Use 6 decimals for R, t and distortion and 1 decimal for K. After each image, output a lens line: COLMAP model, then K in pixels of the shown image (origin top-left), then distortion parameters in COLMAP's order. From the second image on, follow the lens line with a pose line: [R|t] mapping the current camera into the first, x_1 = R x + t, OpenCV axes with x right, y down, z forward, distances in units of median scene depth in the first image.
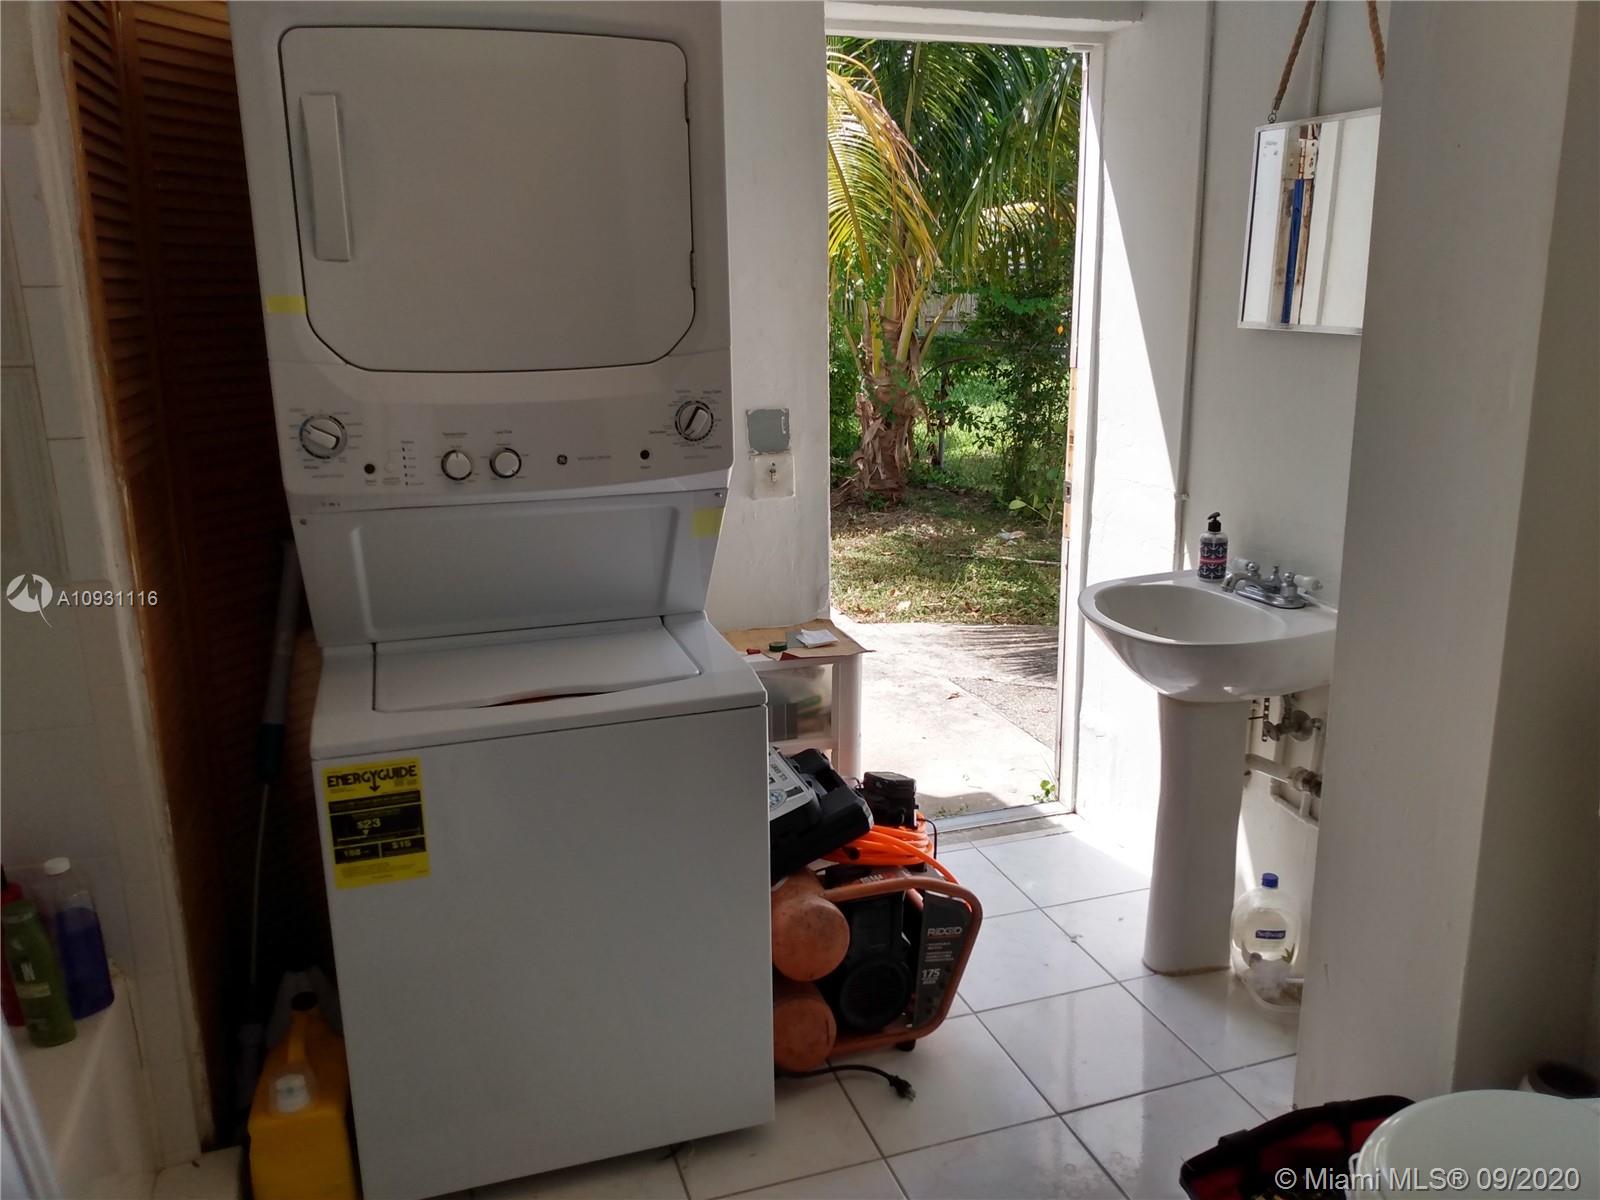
lens RADIAL K [[1273.8, 0, 838.2], [0, 1273.8, 603.0], [0, 0, 1]] dist [0.093143, -0.176325]
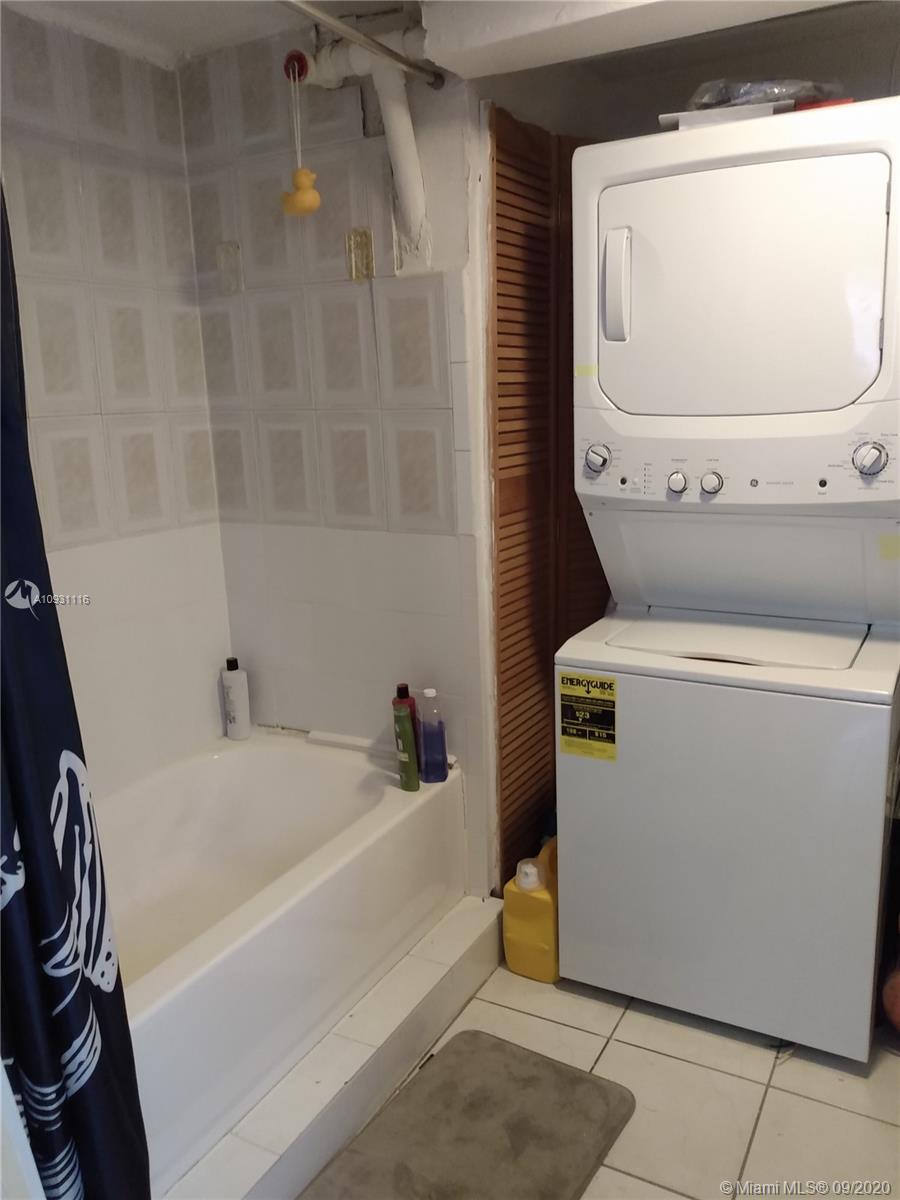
lens RADIAL K [[975.9, 0, 450.0], [0, 975.9, 600.0], [0, 0, 1]] dist [0.099994, -0.212282]
pose [[0.659967, 0.144237, -0.737319, 0.355850], [-0.162431, 0.985580, 0.047412, 0.010088], [0.733525, 0.088473, 0.673879, 0.101635]]
